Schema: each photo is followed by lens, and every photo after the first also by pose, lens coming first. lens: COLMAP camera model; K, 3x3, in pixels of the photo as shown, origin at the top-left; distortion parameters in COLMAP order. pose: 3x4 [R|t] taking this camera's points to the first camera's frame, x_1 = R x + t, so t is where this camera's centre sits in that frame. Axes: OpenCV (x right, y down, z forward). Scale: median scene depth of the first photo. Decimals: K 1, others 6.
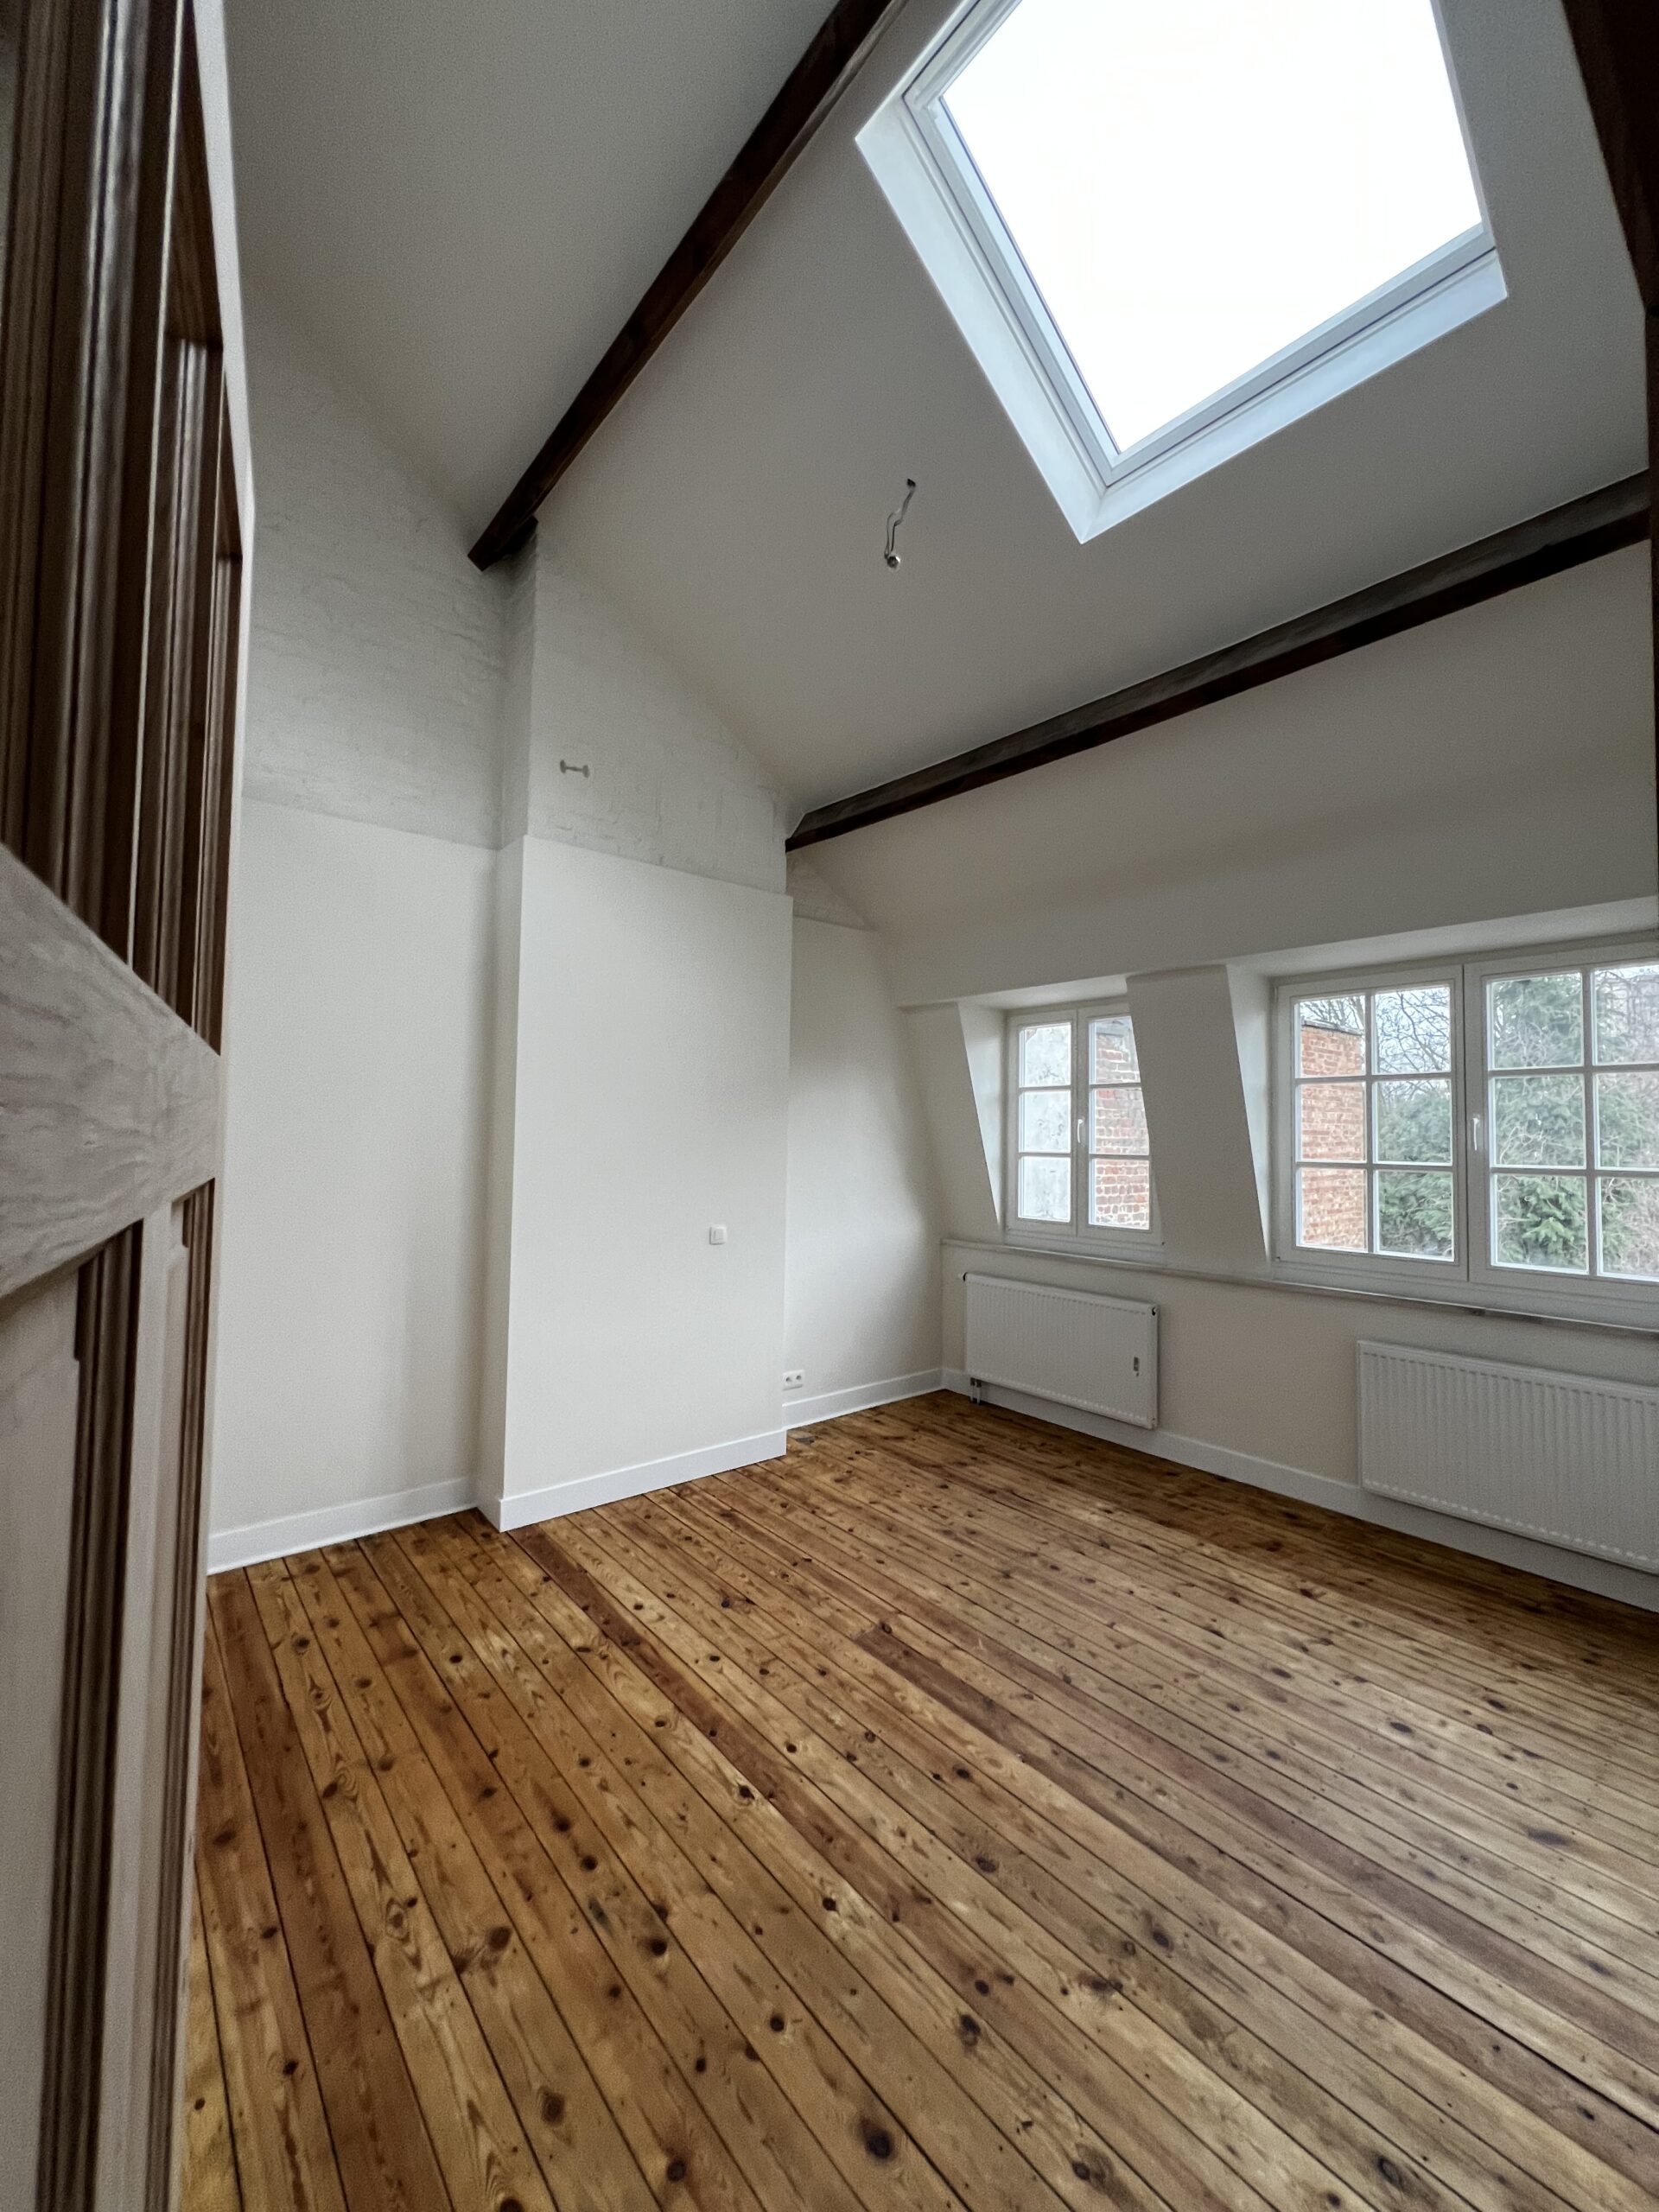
lens RADIAL K [[883.4, 0, 830.9], [0, 883.4, 1100.4], [0, 0, 1]] dist [0.000524, 0.000053]
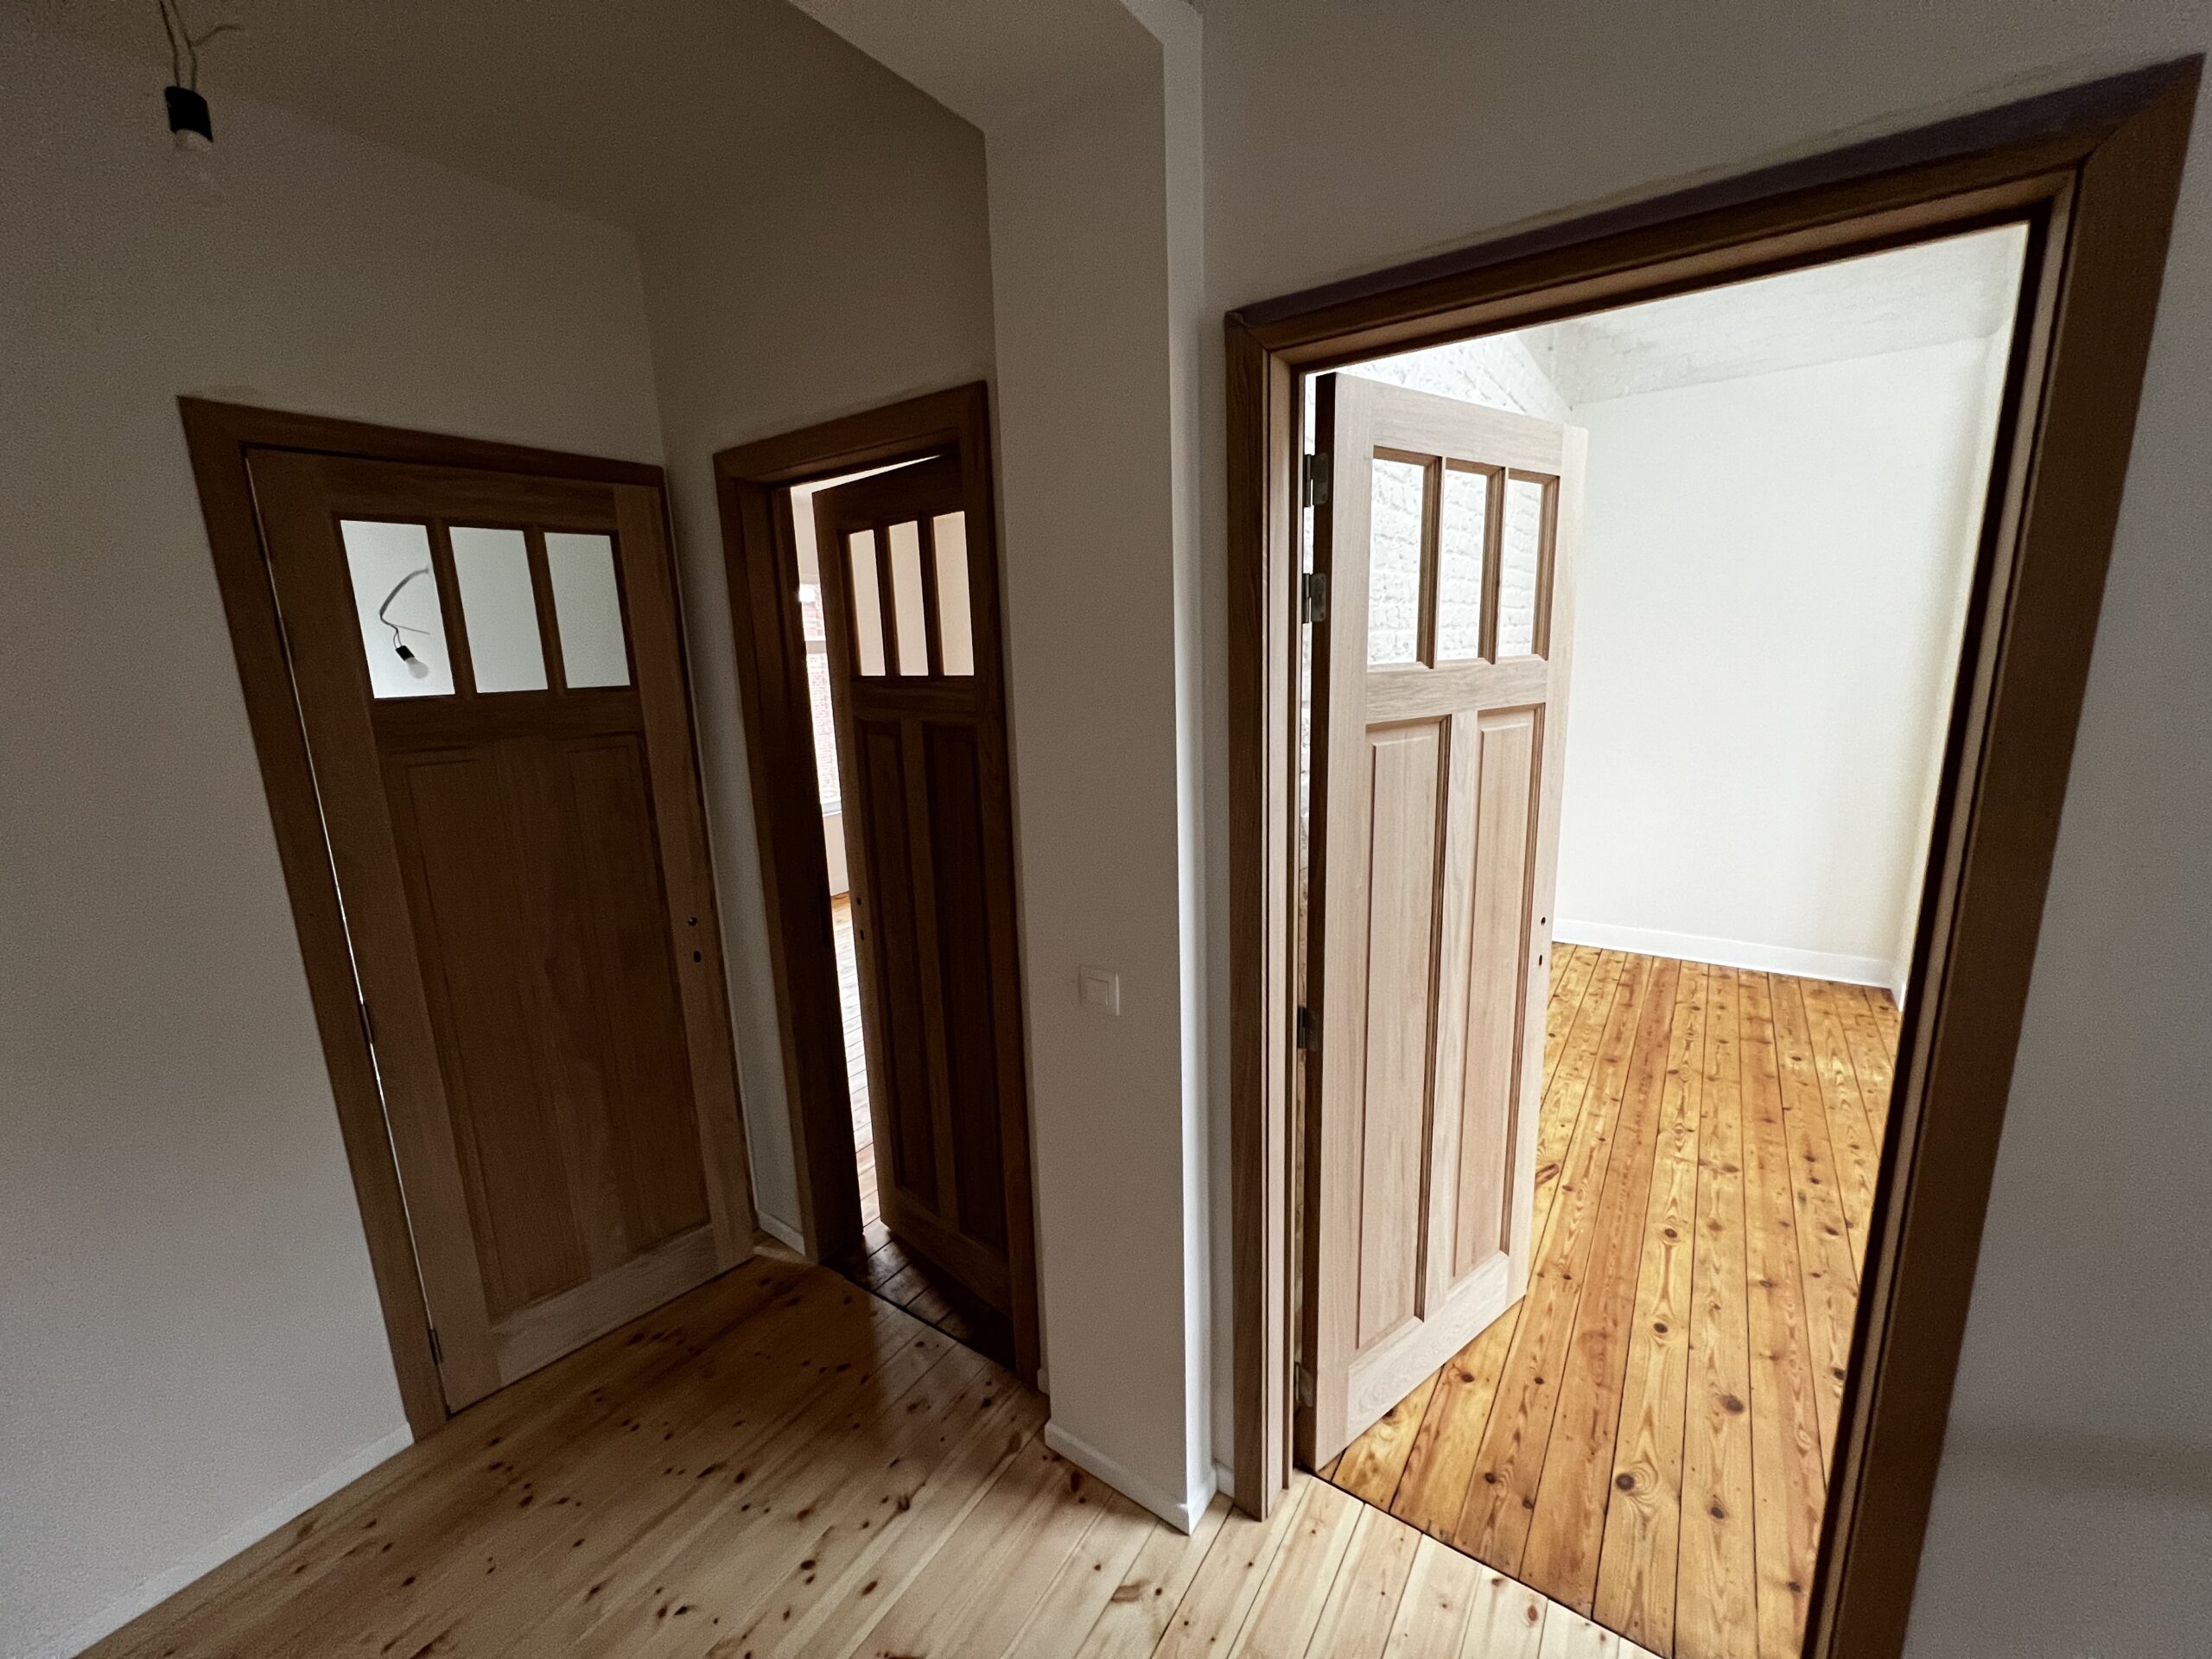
lens RADIAL K [[883.4, 0, 1104.7], [0, 883.4, 826.4], [0, 0, 1]] dist [0.000524, 0.000053]
pose [[0.272036, 0.172625, -0.946677, 0.566912], [0.074154, 0.977092, 0.199480, -0.057172], [0.959426, -0.124465, 0.253004, -0.332802]]
